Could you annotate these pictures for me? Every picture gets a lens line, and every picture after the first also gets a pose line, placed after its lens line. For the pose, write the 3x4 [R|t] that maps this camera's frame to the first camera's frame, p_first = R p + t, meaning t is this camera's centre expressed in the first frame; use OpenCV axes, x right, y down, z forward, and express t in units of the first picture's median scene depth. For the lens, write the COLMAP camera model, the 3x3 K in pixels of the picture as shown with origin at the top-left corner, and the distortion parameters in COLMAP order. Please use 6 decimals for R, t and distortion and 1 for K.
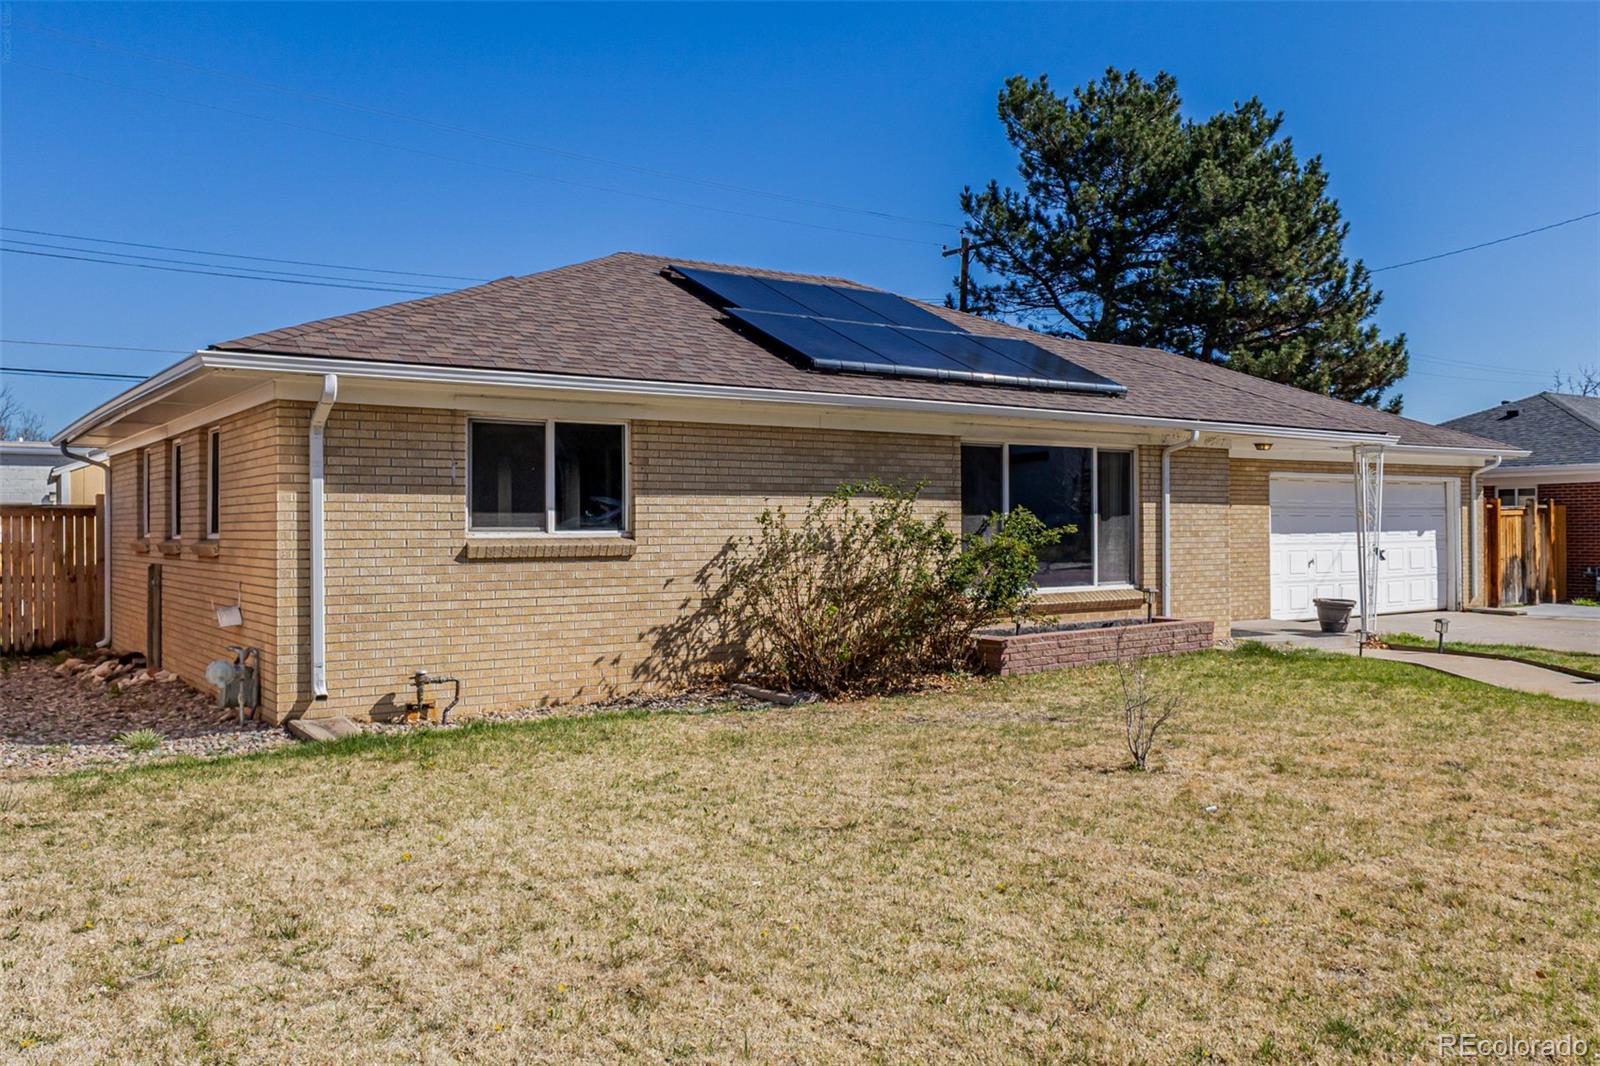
lens RADIAL K [[1348.8, 0, 1012.2], [0, 1348.8, 537.3], [0, 0, 1]] dist [-0.048188, -0.000720]
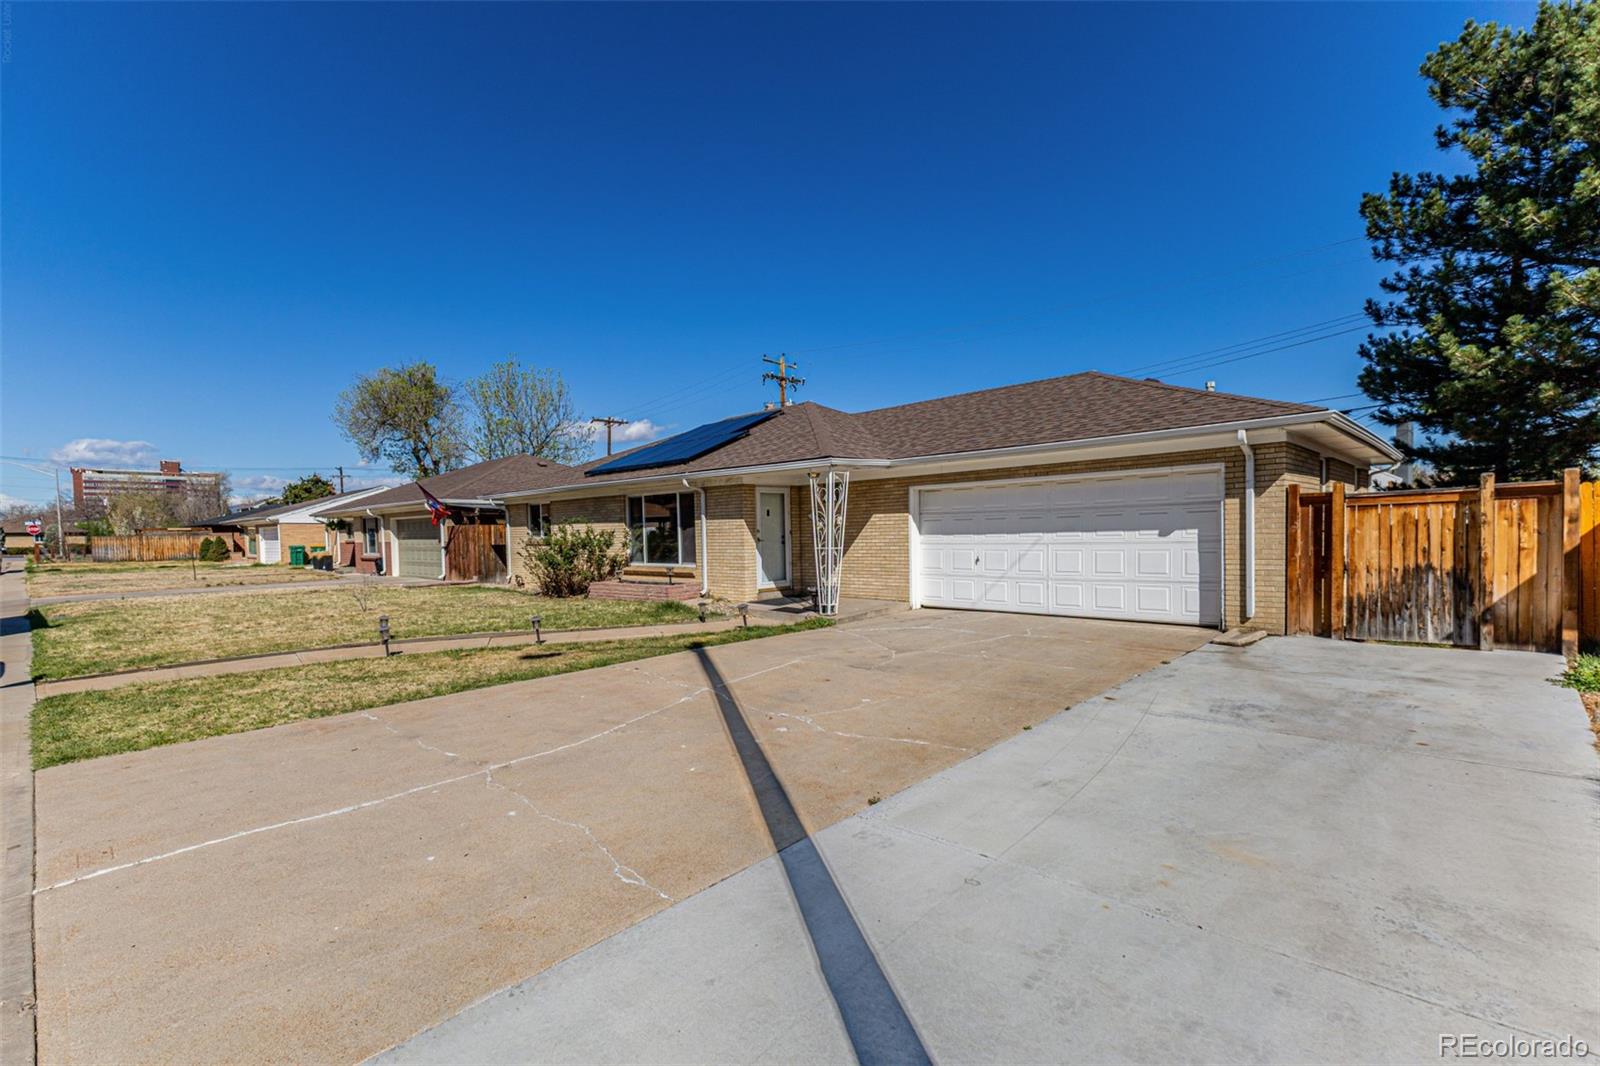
lens RADIAL K [[718.5, 0, 800.0], [0, 718.5, 533.0], [0, 0, 1]] dist [0.024565, 0.000088]
pose [[0.110615, 0.013192, -0.993776, 1.207289], [0.016080, 0.999757, 0.015061, -0.022952], [0.993733, -0.017646, 0.110376, 1.162548]]
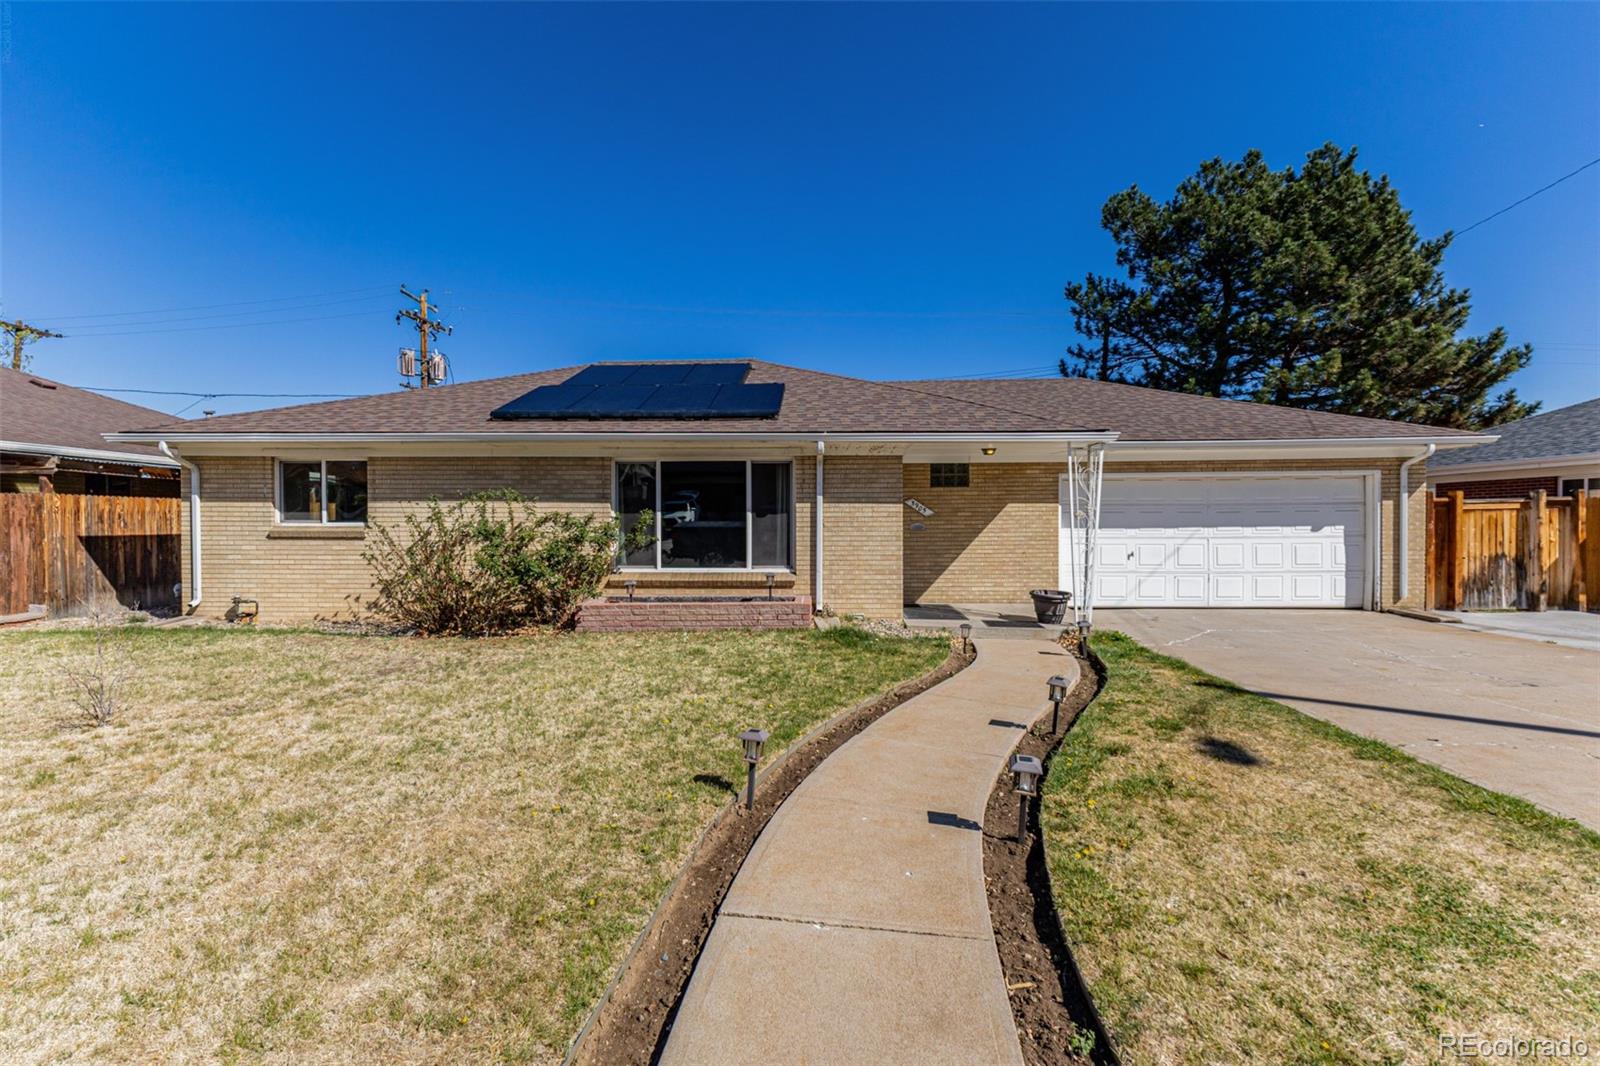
lens RADIAL K [[686.3, 0, 800.0], [0, 686.3, 533.0], [0, 0, 1]] dist [0.004077, 0.000211]
pose [[0.741536, 0.024723, -0.670458, 0.588659], [-0.008760, 0.999592, 0.027171, -0.017091], [0.670856, -0.014276, 0.741450, 0.602450]]
